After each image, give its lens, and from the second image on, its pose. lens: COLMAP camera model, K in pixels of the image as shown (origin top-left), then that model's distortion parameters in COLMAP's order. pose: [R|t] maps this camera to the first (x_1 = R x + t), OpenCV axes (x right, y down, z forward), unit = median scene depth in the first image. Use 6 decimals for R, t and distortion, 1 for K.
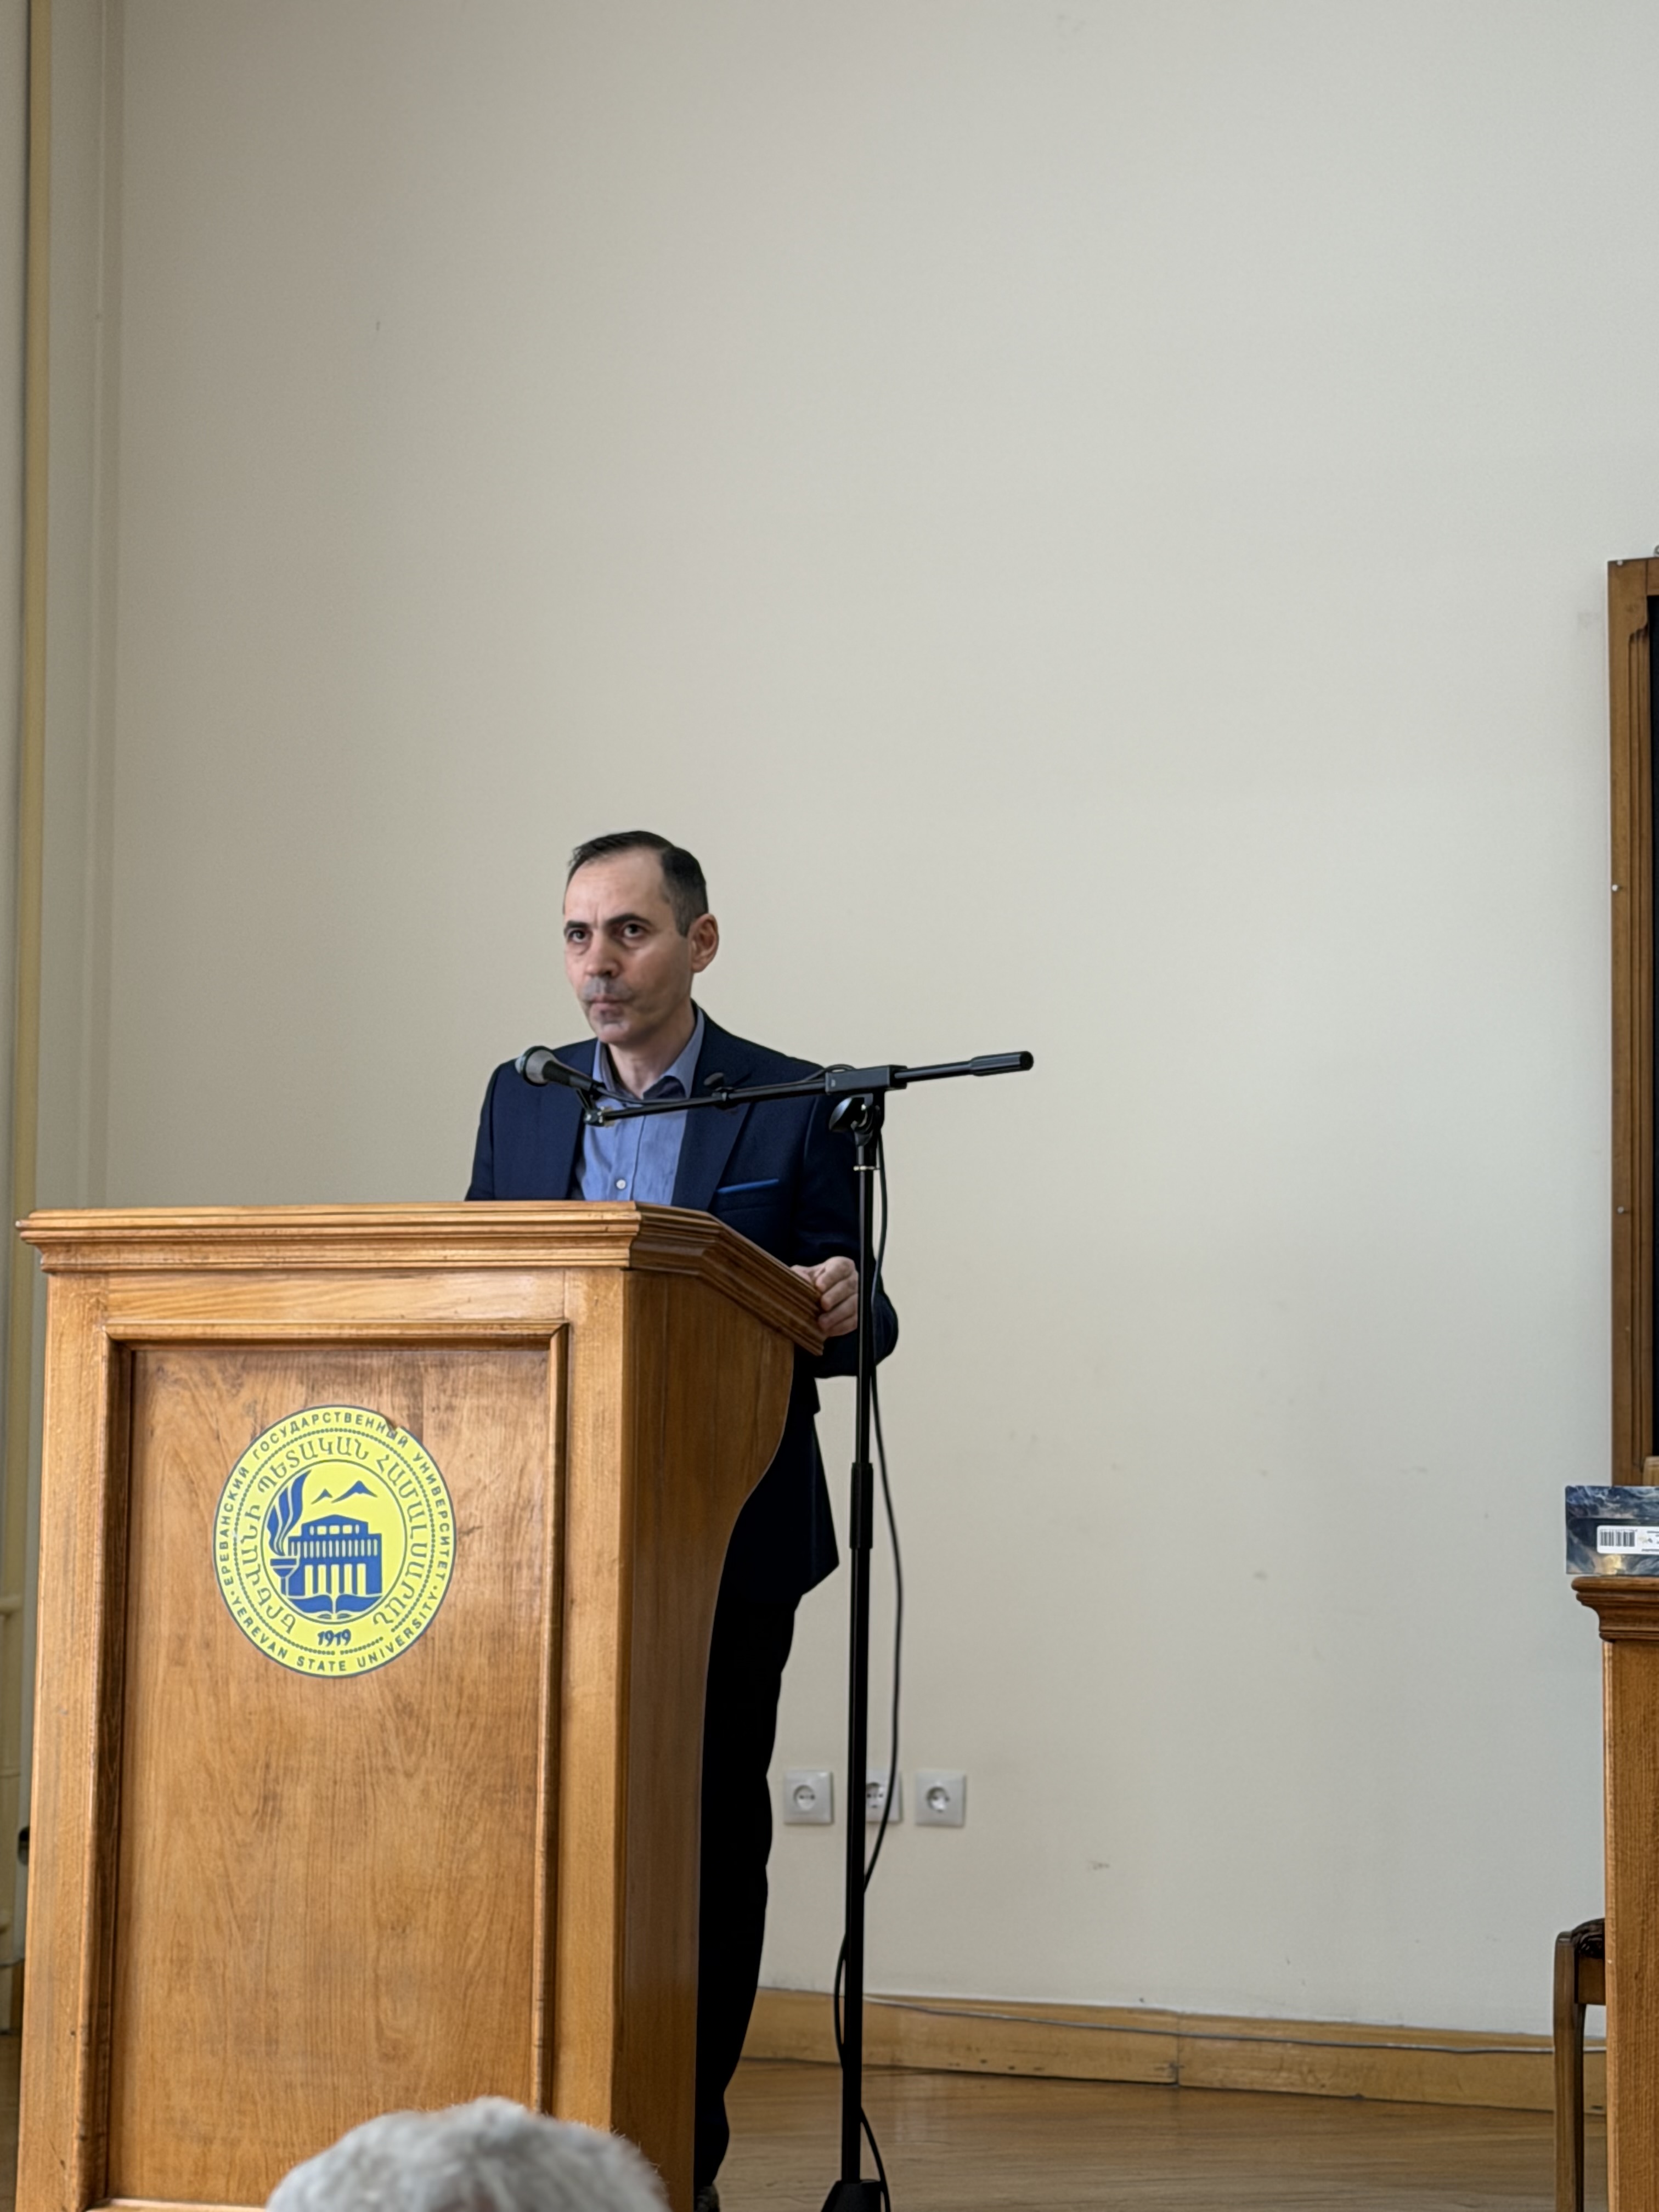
lens RADIAL K [[4633.9, 0, 827.4], [0, 4633.9, 1094.5], [0, 0, 1]] dist [0.122170, 0.000000]
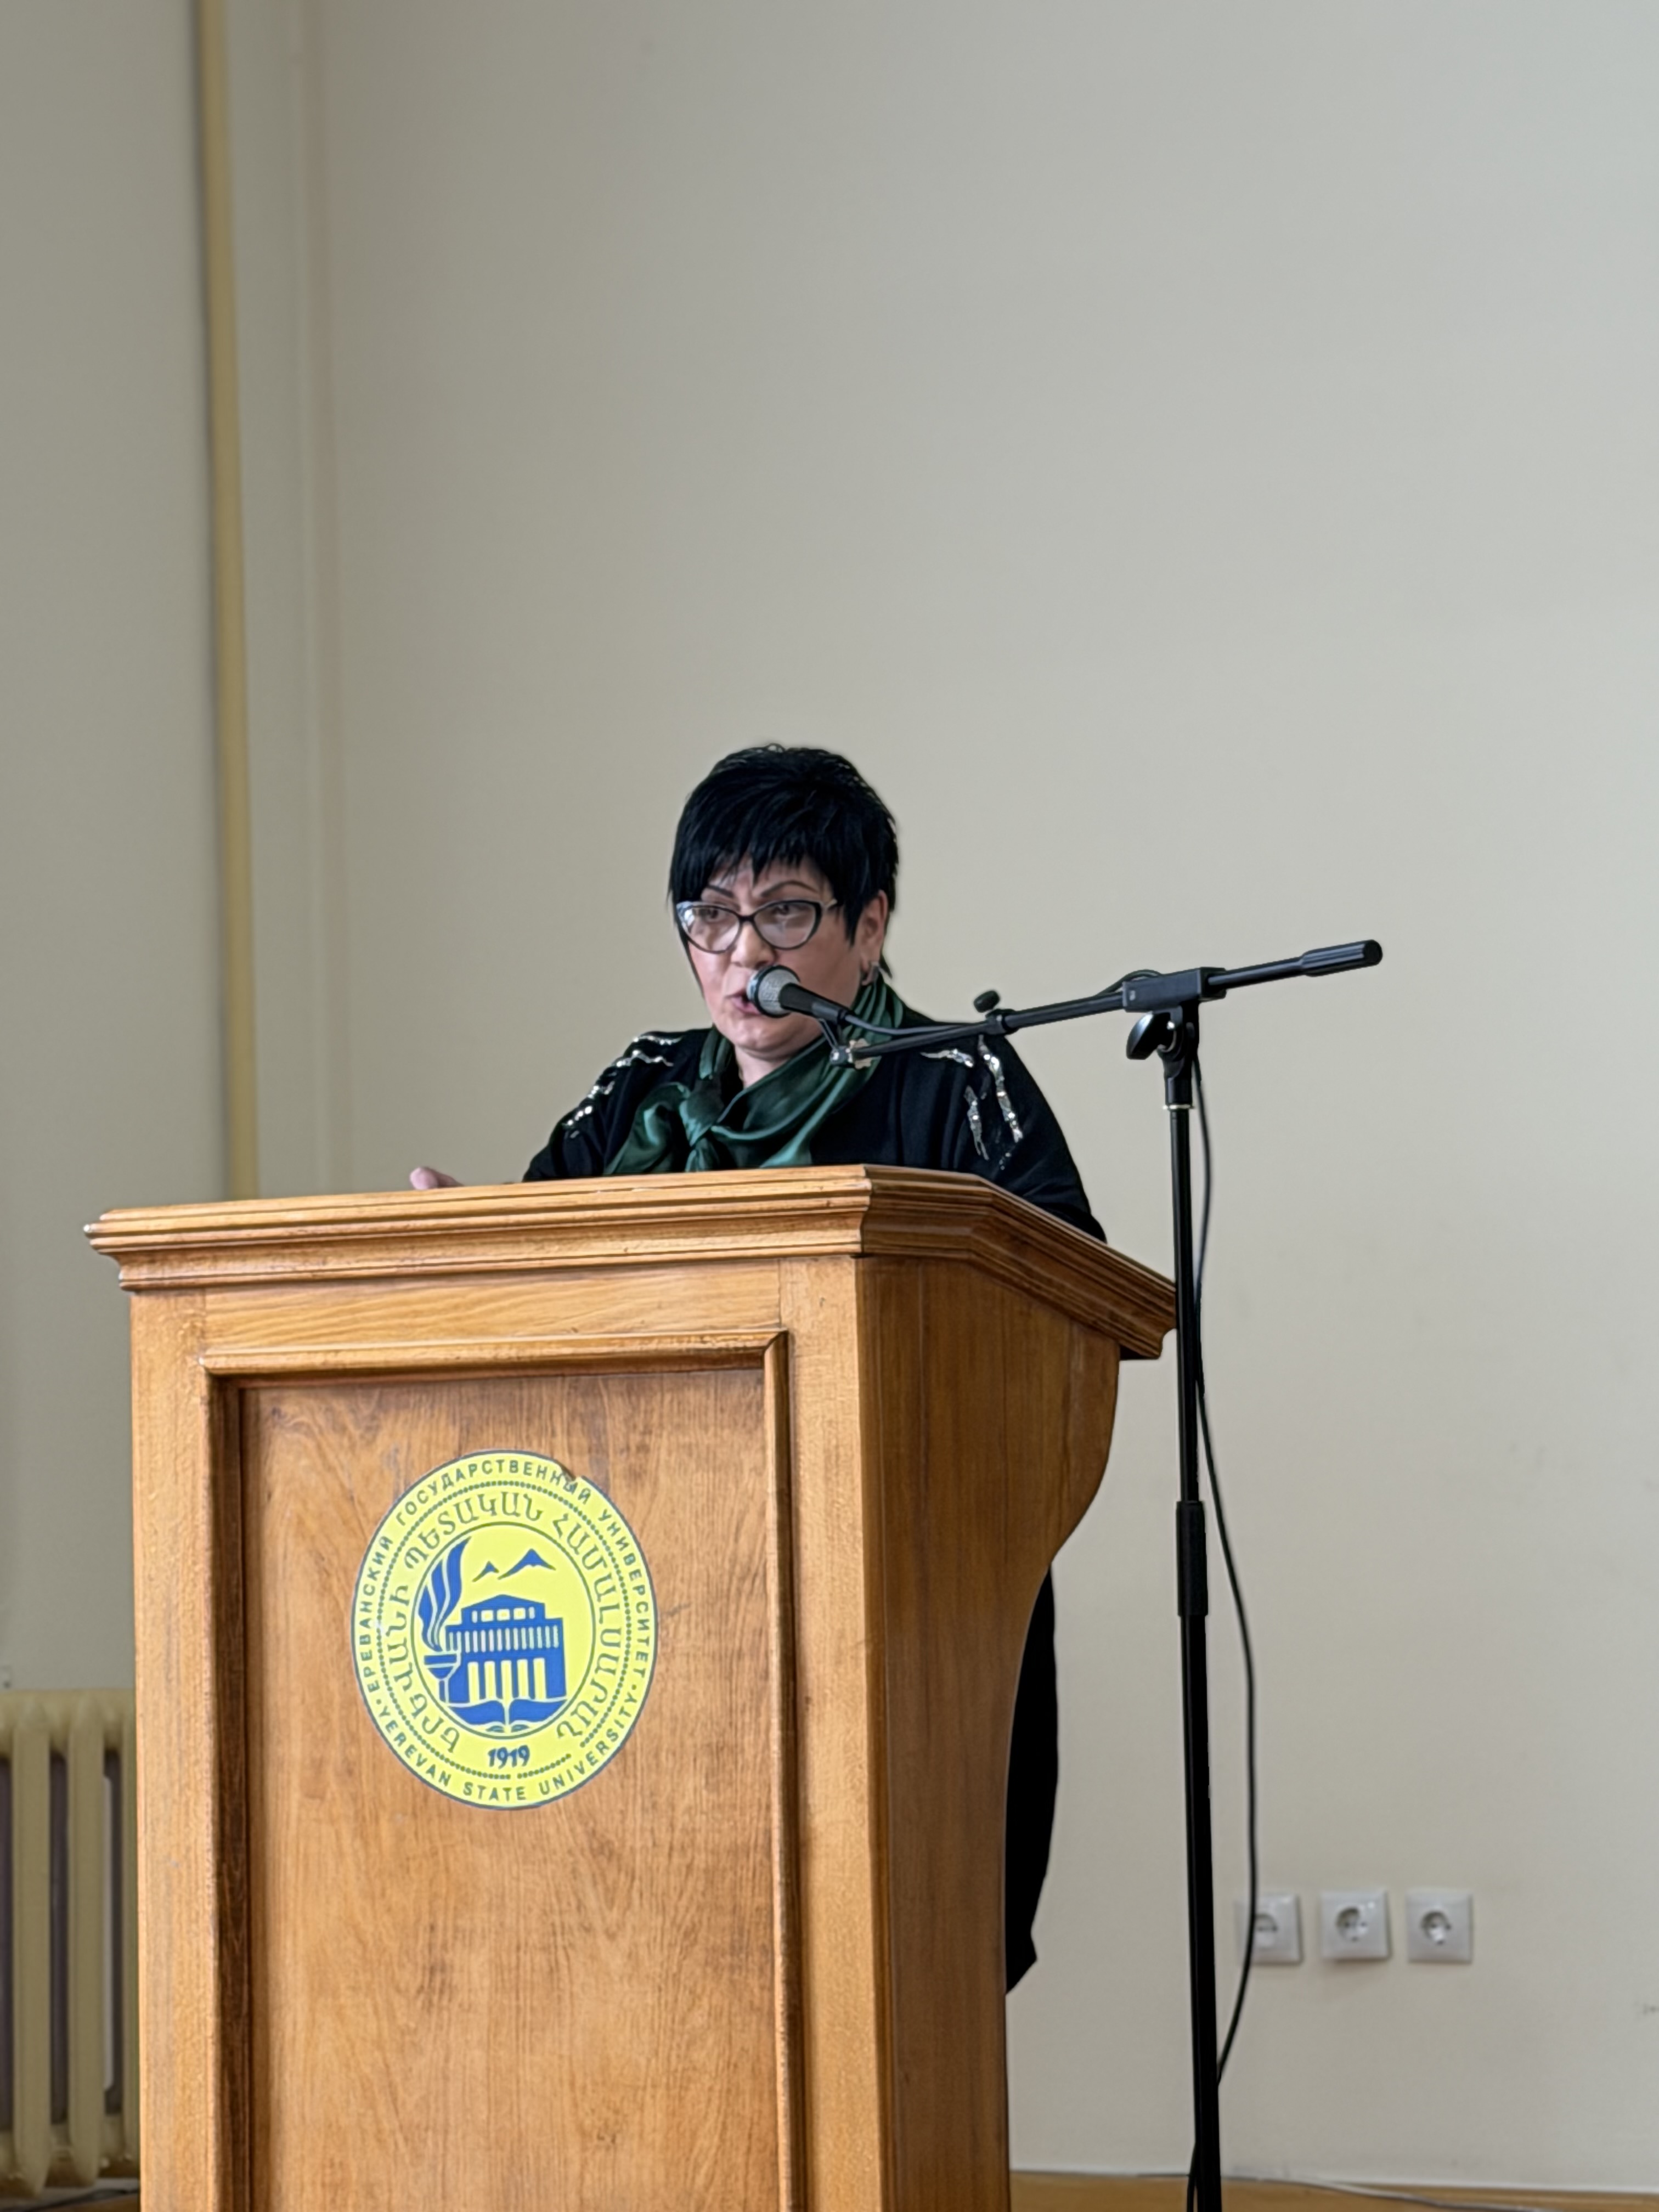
lens RADIAL K [[5735.5, 0, 843.6], [0, 5735.5, 1123.6], [0, 0, 1]] dist [0.127513, 0.000000]
pose [[0.992702, -0.044649, -0.112023, 0.057532], [0.046466, 0.998826, 0.013661, 0.003429], [0.111282, -0.018767, 0.993612, 0.076294]]
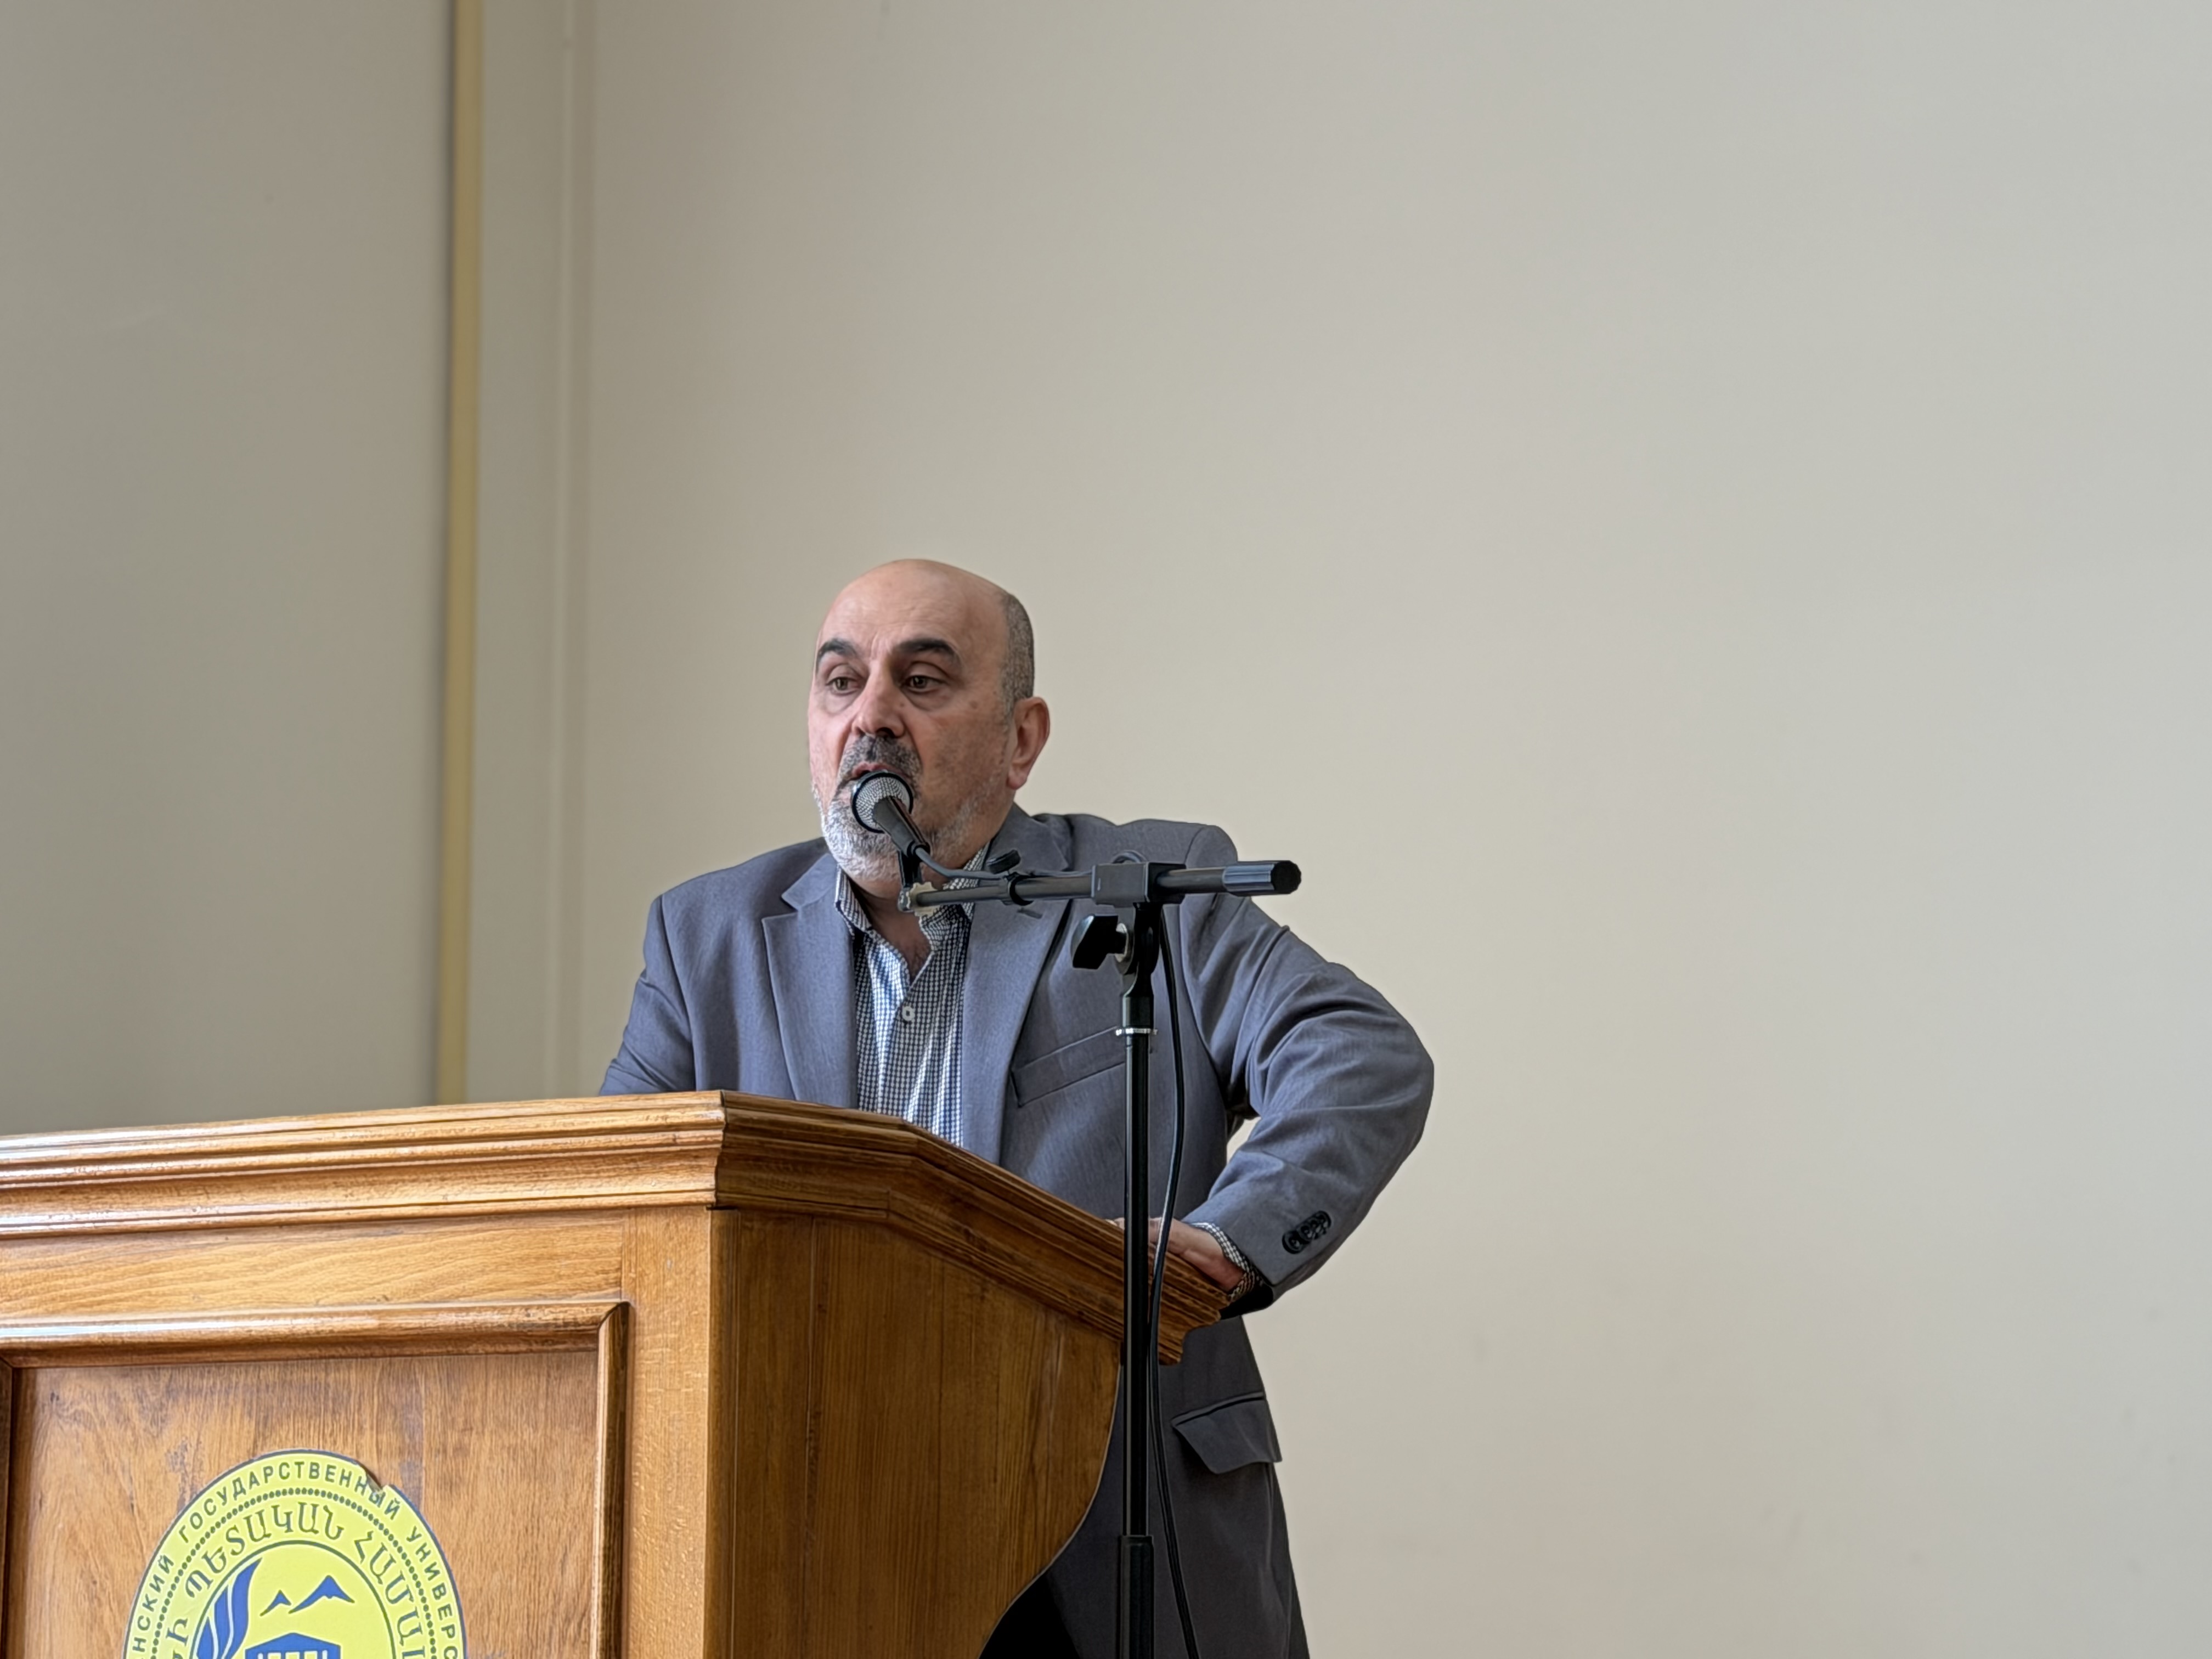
lens RADIAL K [[4935.9, 0, 1099.6], [0, 4935.9, 820.8], [0, 0, 1]] dist [0.152105, 0.000000]
pose [[0.982852, -0.034613, -0.181120, 0.117317], [0.021575, 0.997064, -0.073470, 0.034964], [0.183131, 0.068302, 0.980713, 0.378237]]
